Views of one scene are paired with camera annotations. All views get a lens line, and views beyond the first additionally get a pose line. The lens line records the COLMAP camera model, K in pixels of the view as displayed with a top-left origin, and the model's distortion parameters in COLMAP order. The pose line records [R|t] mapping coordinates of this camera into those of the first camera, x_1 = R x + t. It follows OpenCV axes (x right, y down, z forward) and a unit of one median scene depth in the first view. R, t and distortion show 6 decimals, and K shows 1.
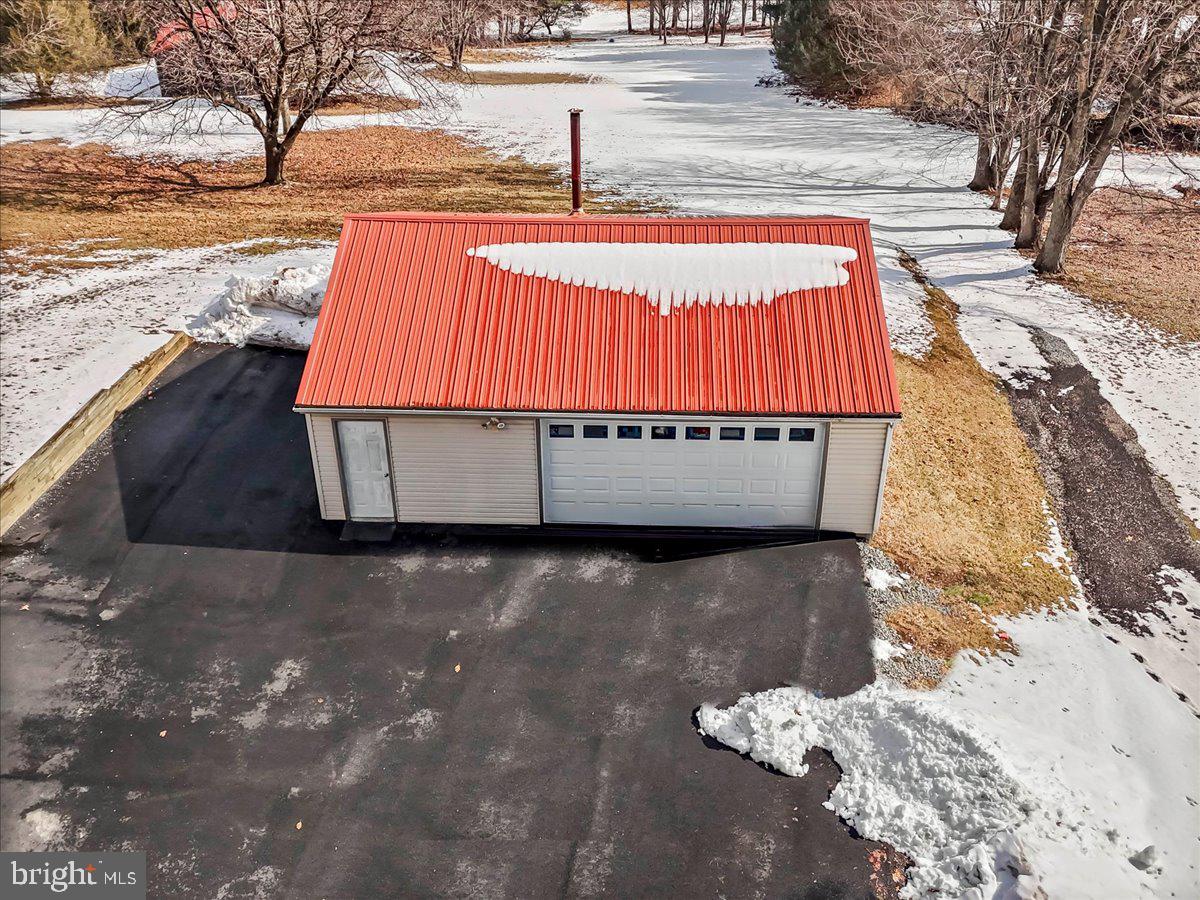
lens RADIAL K [[1193.2, 0, 601.9], [0, 1193.2, 450.6], [0, 0, 1]] dist [0.068611, 0.000000]
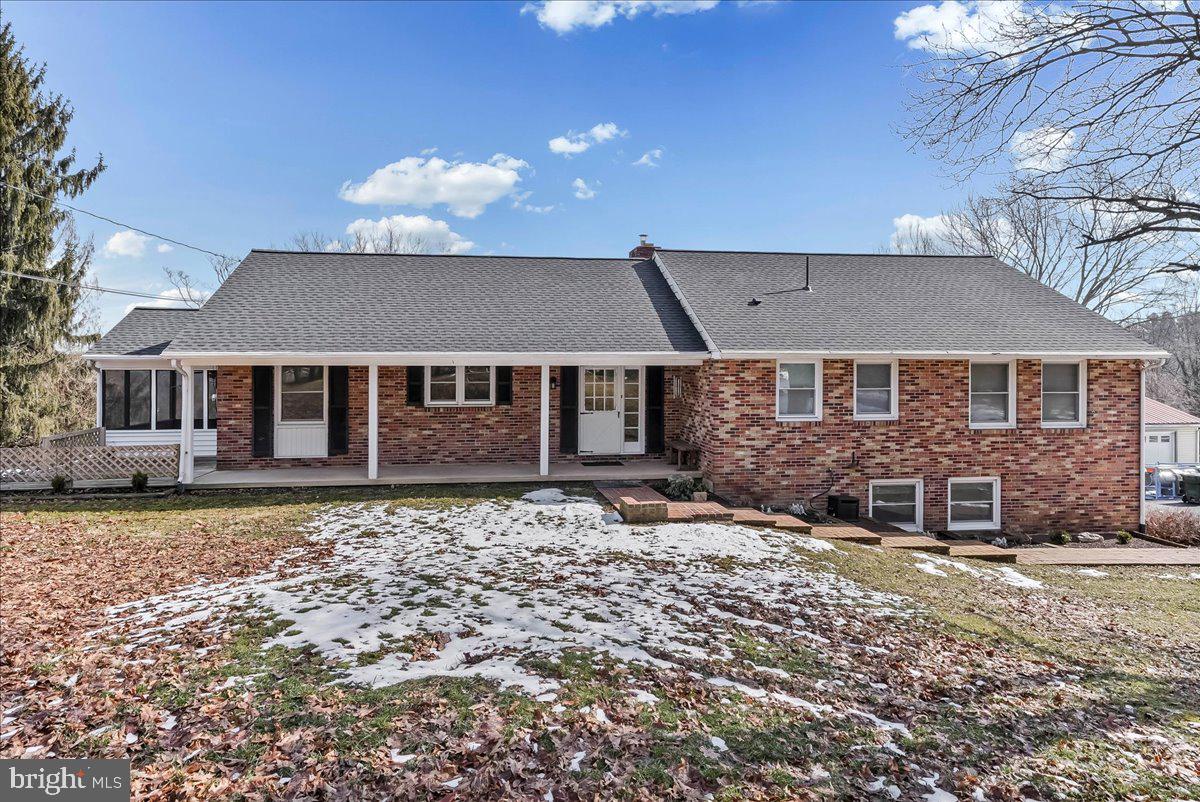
lens RADIAL K [[756.5, 0, 606.6], [0, 756.5, 366.9], [0, 0, 1]] dist [0.020924, 0.002684]
pose [[0.972153, 0.009110, 0.234172, -0.772686], [0.110514, 0.863336, -0.492379, 0.295630], [-0.206655, 0.504547, 0.838288, -0.105772]]
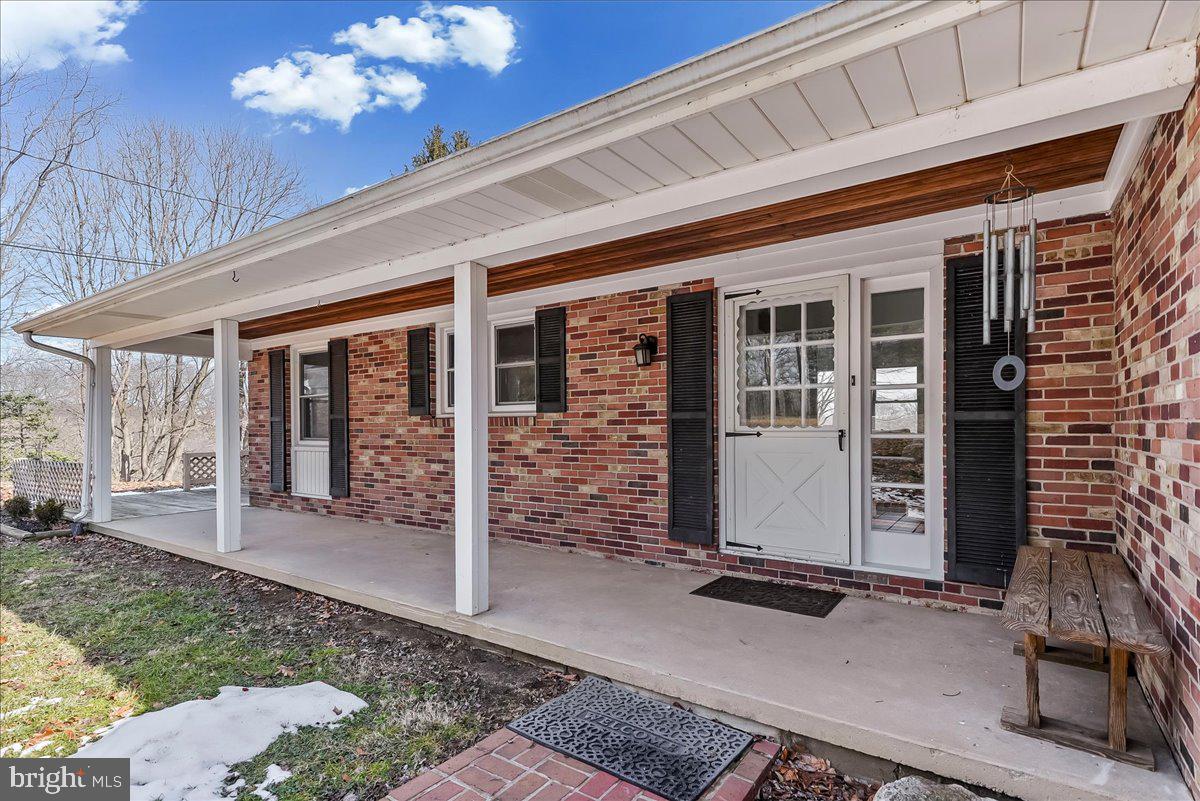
lens RADIAL K [[583.2, 0, 594.8], [0, 583.2, 428.6], [0, 0, 1]] dist [0.001068, 0.000170]
pose [[0.861803, 0.006407, -0.507203, -0.630952], [-0.262394, 0.861370, -0.434961, 0.140968], [0.434102, 0.507938, 0.744012, 0.215512]]
